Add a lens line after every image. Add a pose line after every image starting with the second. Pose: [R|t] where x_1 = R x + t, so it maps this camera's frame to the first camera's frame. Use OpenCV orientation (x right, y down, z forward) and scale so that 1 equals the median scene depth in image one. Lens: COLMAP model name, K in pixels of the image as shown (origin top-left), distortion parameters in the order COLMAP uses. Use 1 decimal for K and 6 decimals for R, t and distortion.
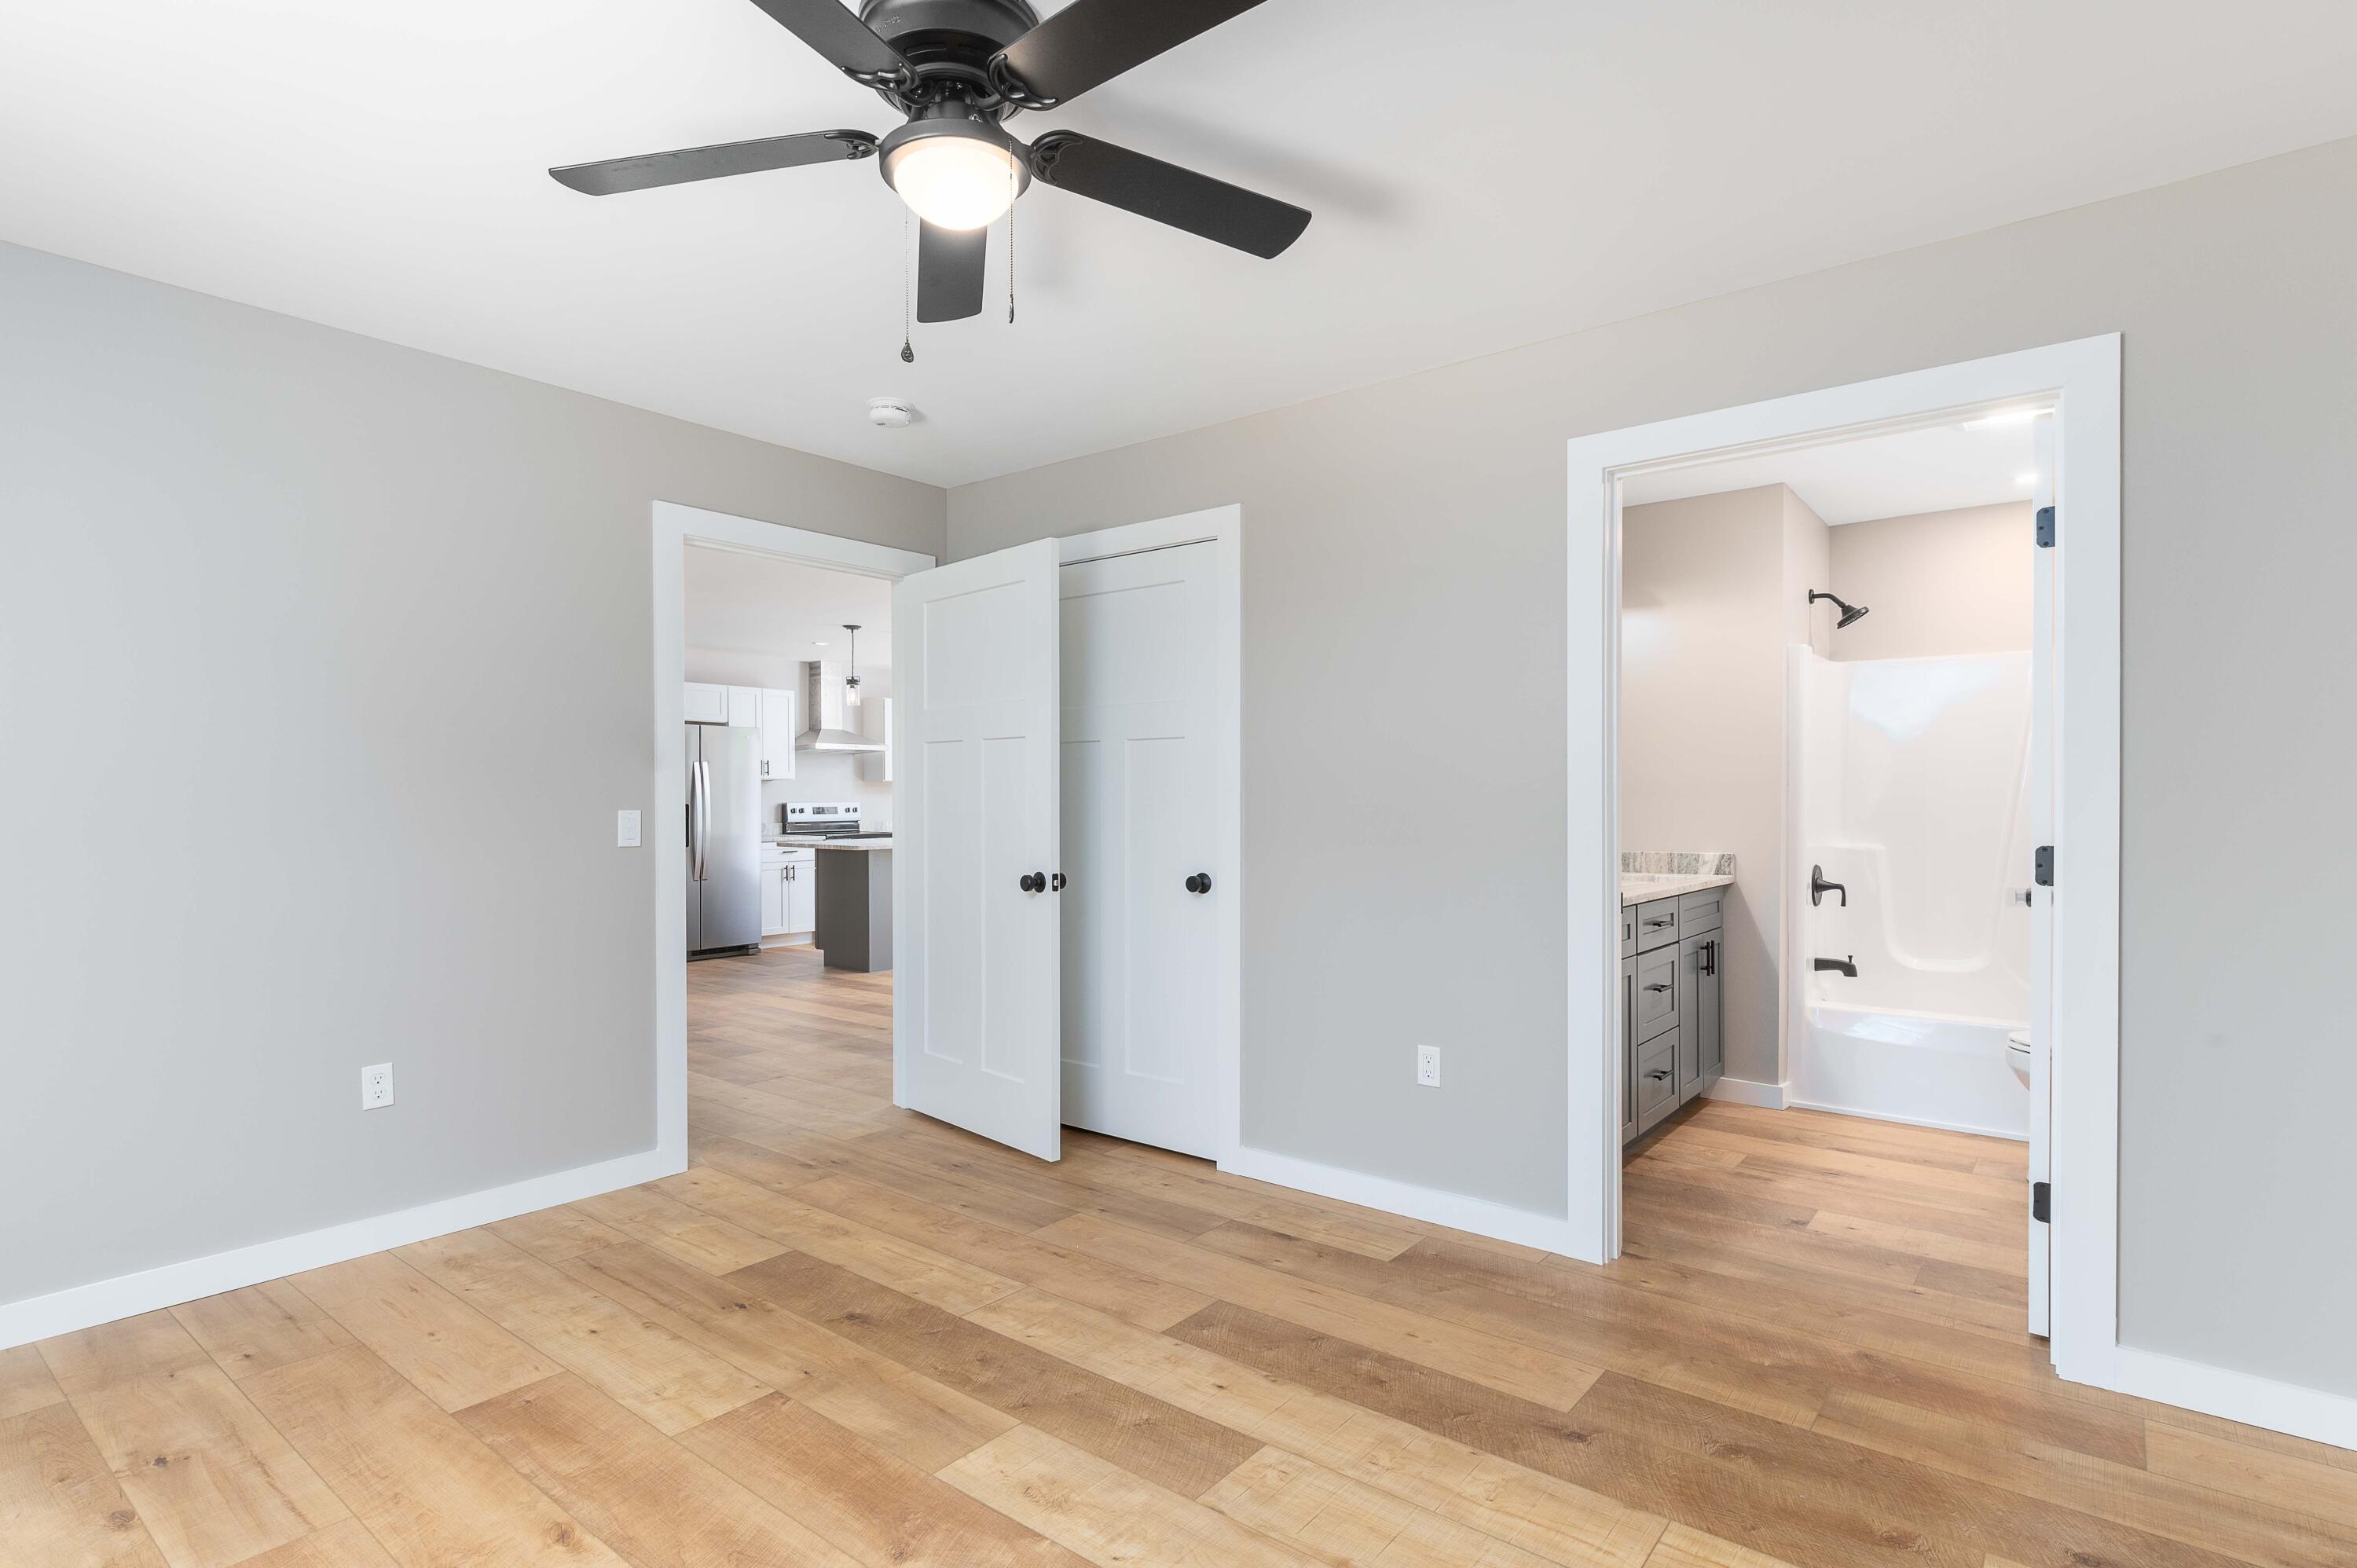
lens RADIAL K [[1151.8, 0, 1169.3], [0, 1151.8, 803.6], [0, 0, 1]] dist [0.003227, 0.000162]
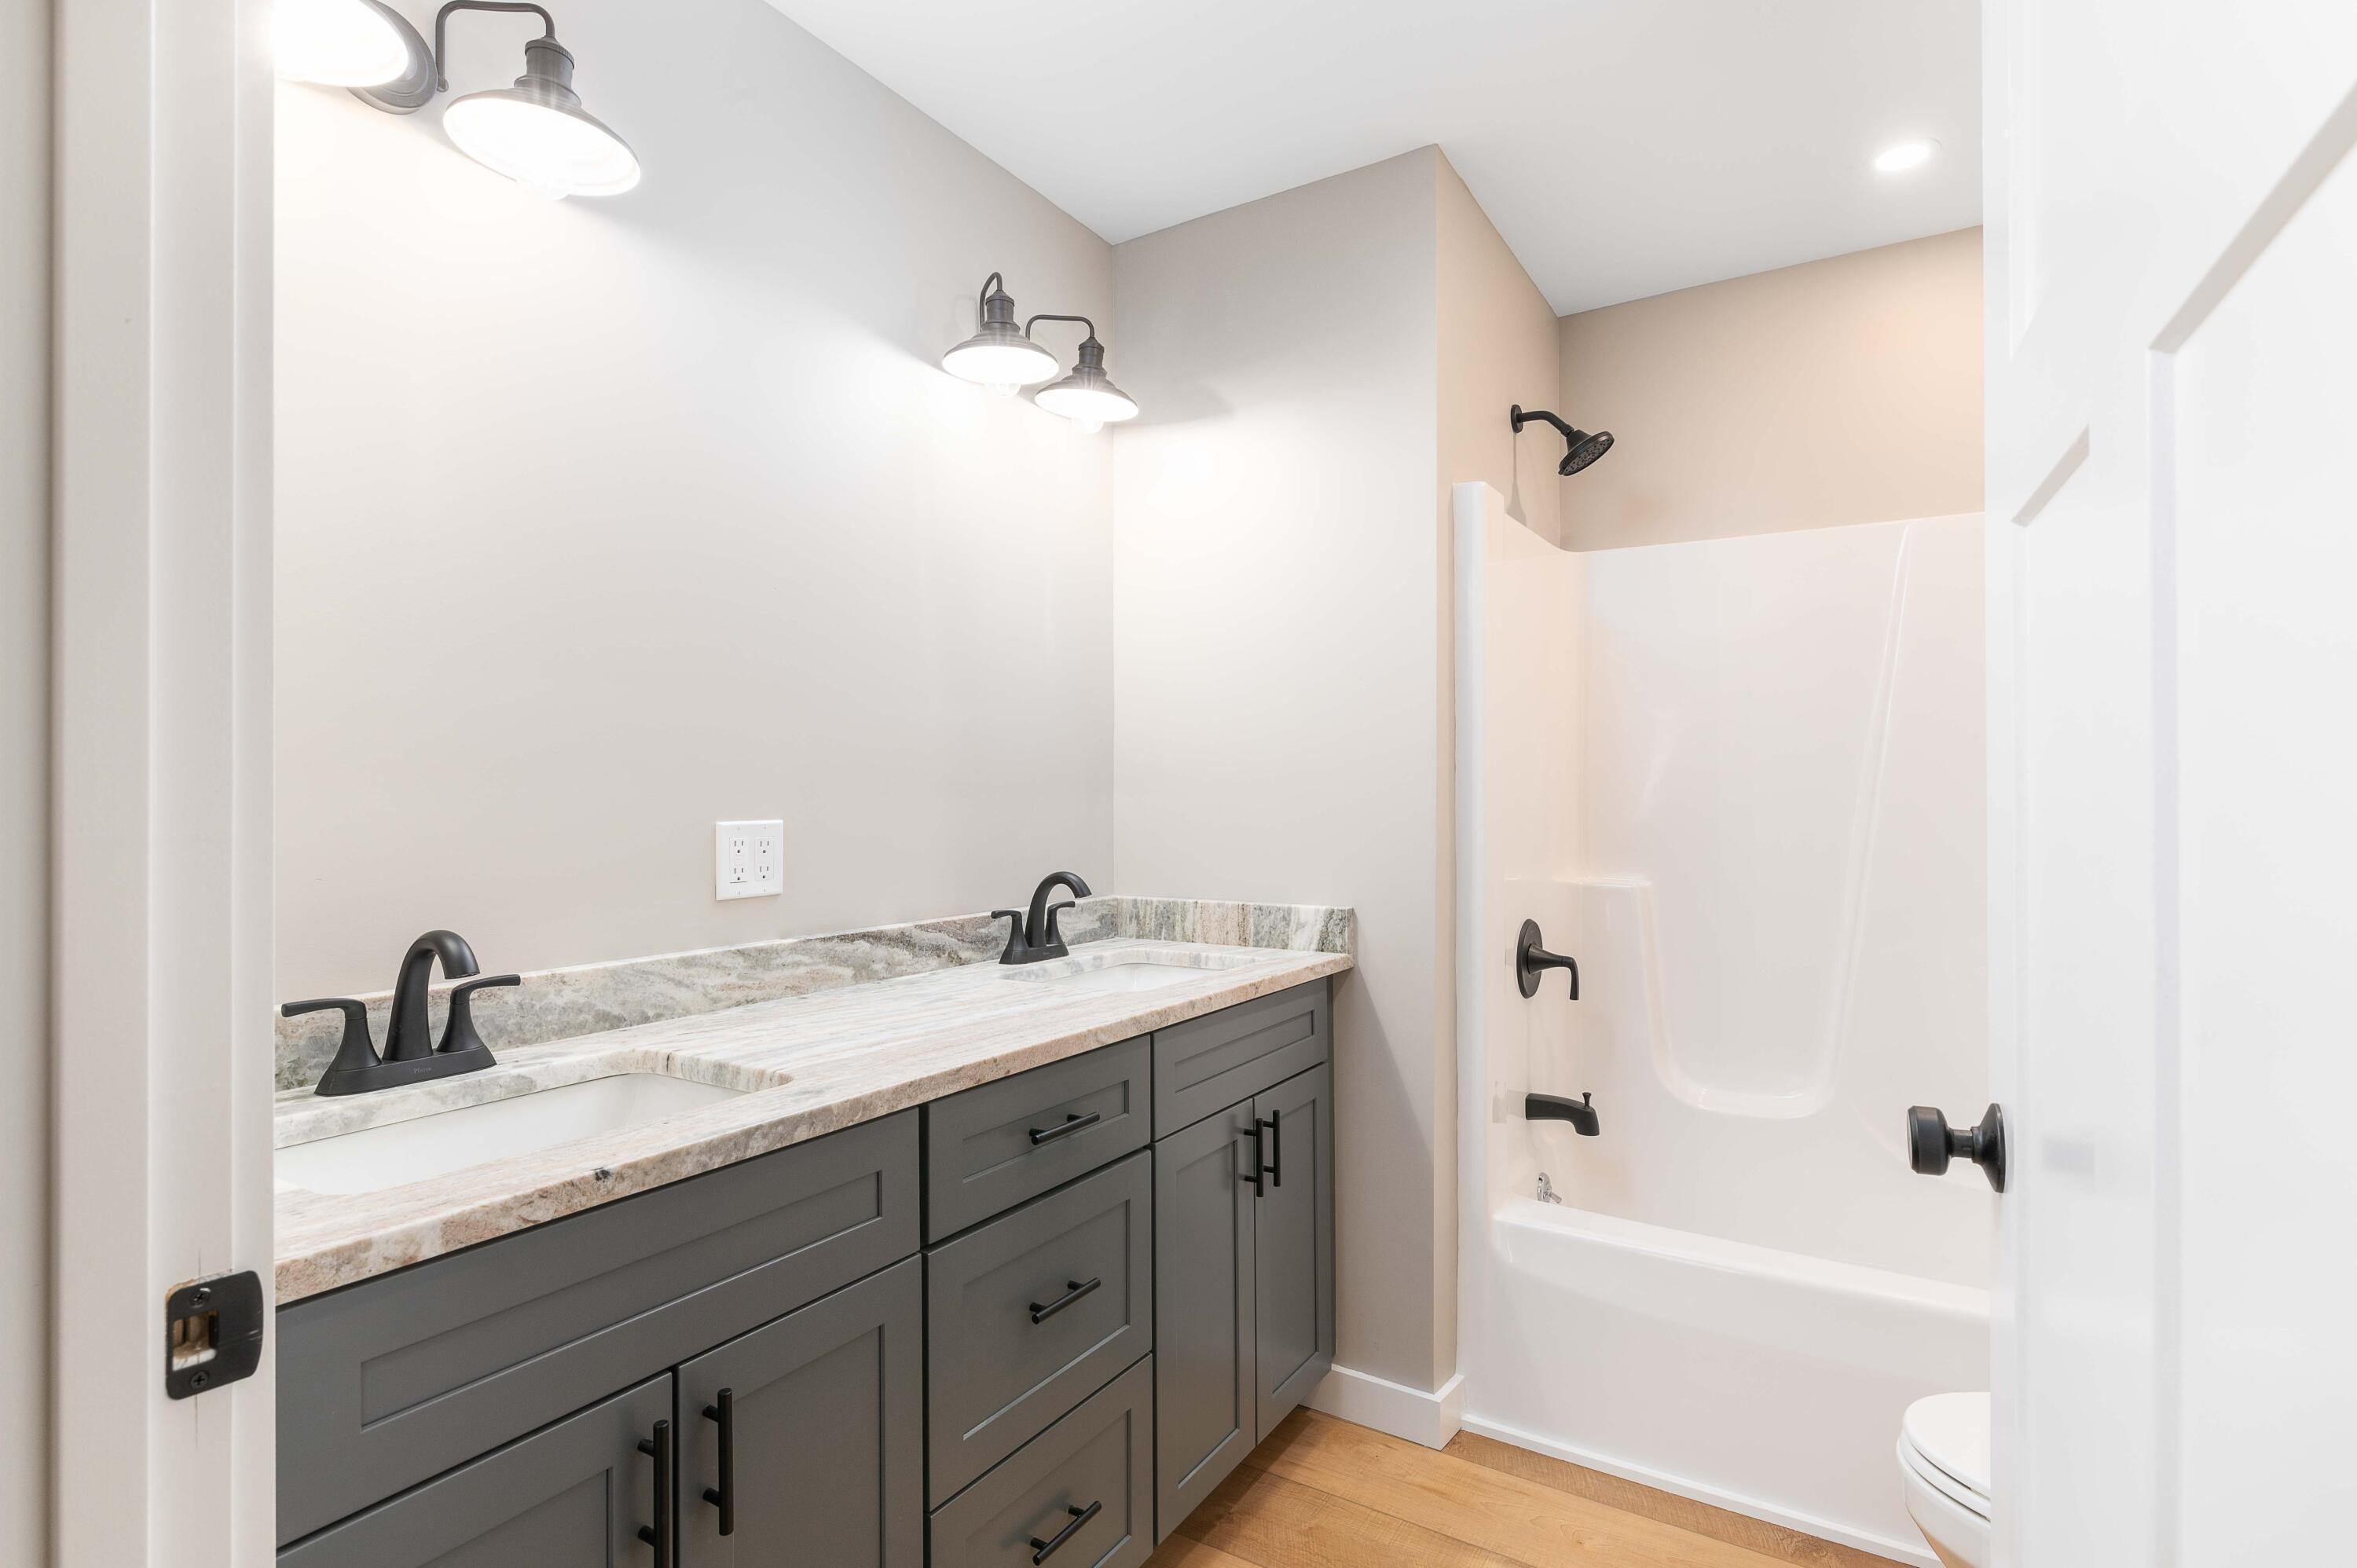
lens RADIAL K [[1135.7, 0, 1182.7], [0, 1135.7, 782.4], [0, 0, 1]] dist [-0.000595, -0.000317]
pose [[0.992296, -0.002922, 0.123854, 0.349313], [0.004358, 0.999926, -0.011319, -0.004946], [-0.123812, 0.011771, 0.992236, 0.515582]]
